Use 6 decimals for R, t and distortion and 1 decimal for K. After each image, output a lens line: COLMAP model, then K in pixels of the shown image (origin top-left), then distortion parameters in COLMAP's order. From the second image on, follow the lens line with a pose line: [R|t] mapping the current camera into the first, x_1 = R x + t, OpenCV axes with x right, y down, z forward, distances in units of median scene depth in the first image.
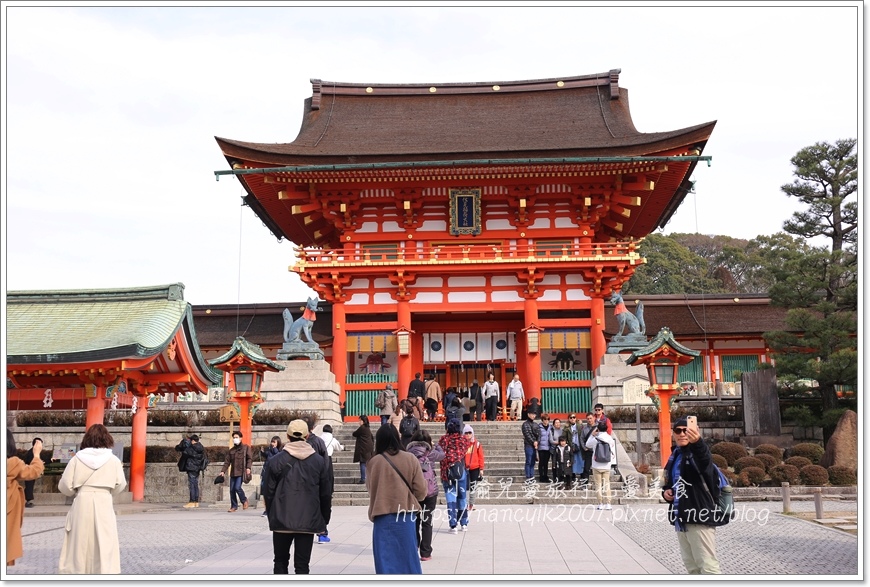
lens RADIAL K [[1021.6, 0, 433.2], [0, 1021.6, 298.0], [0, 0, 1]] dist [0.043254, 0.000000]
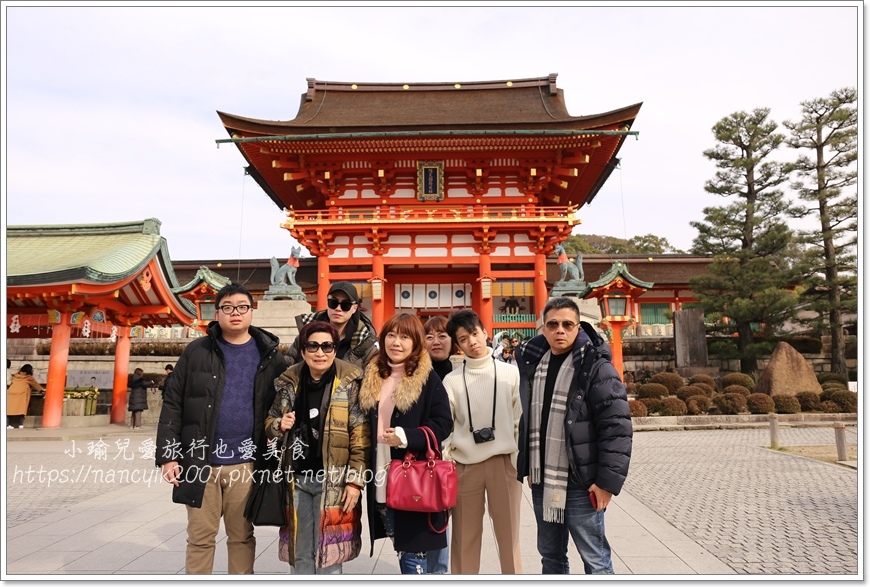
lens RADIAL K [[670.5, 0, 434.8], [0, 670.5, 289.7], [0, 0, 1]] dist [-0.046116, 0.009438]
pose [[0.999542, 0.009286, 0.028812, 0.015572], [-0.009598, 0.999897, 0.010697, 0.035481], [-0.028709, -0.010969, 0.999528, 0.226199]]
